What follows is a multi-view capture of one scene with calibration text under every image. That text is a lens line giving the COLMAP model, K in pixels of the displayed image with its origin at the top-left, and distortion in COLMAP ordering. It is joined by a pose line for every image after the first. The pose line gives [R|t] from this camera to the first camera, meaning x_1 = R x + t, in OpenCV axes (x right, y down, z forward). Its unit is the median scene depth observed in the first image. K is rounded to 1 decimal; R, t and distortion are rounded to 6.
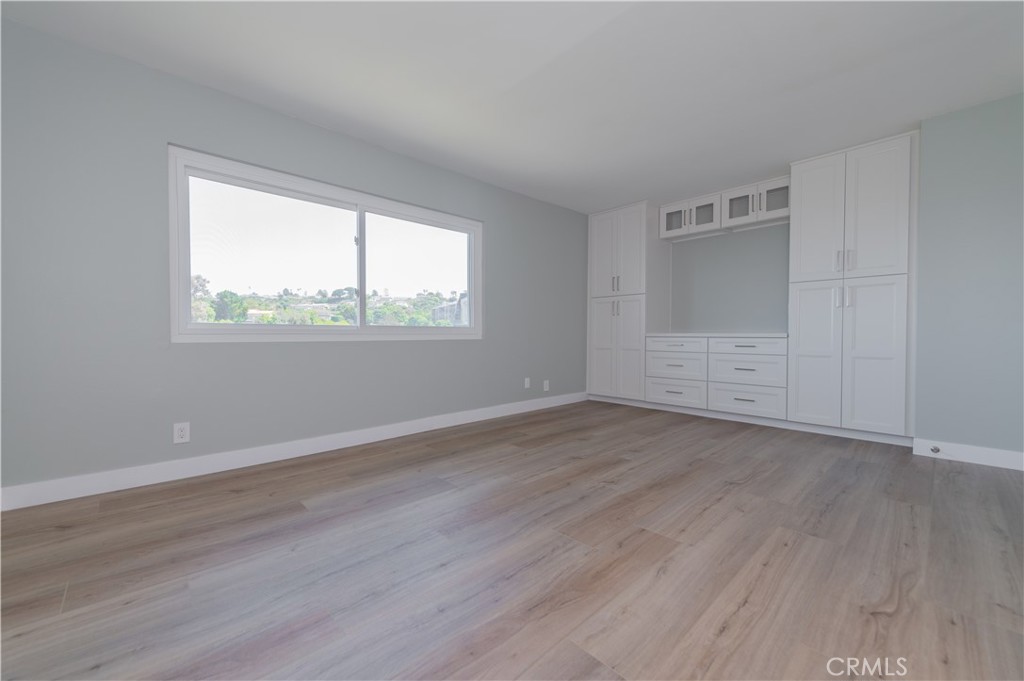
lens RADIAL K [[403.3, 0, 512.0], [0, 403.3, 340.5], [0, 0, 1]] dist [0.004799, -0.000035]
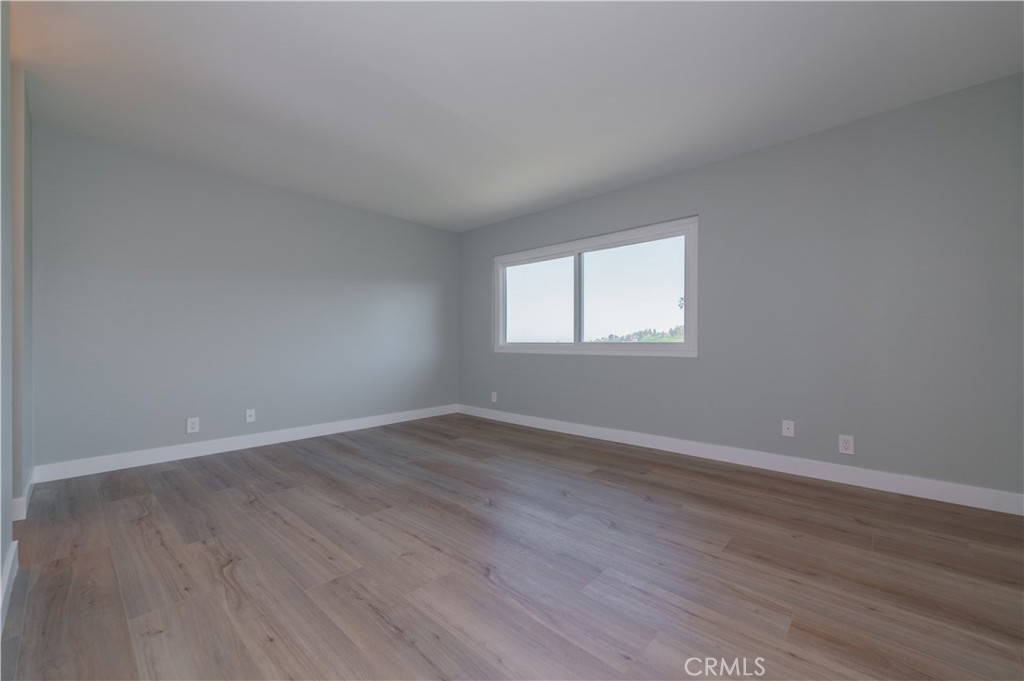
lens RADIAL K [[407.8, 0, 512.0], [0, 407.8, 340.5], [0, 0, 1]] dist [-0.001630, -0.000242]
pose [[0.080378, -0.004905, -0.996752, 1.167810], [-0.023759, 0.999694, -0.006835, -0.036997], [0.996481, 0.024231, 0.080237, 0.908235]]
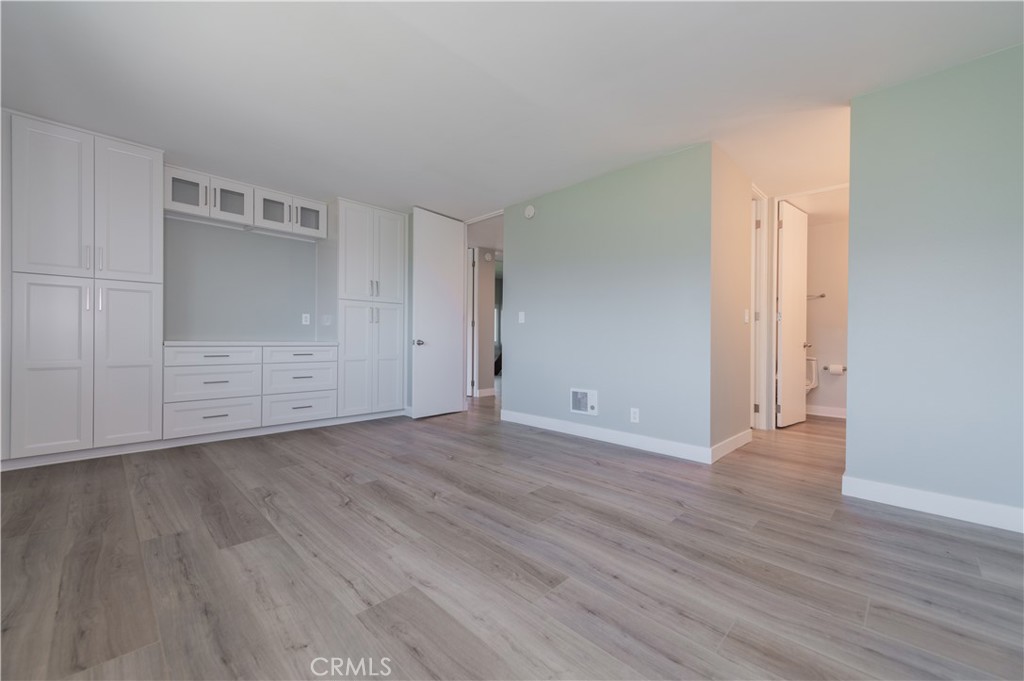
lens RADIAL K [[407.8, 0, 512.0], [0, 407.8, 340.5], [0, 0, 1]] dist [-0.001630, -0.000242]
pose [[-0.044638, 0.000112, 0.999003, -0.724585], [0.011645, 0.999932, 0.000409, -0.023973], [-0.998935, 0.011651, -0.044636, 0.801255]]
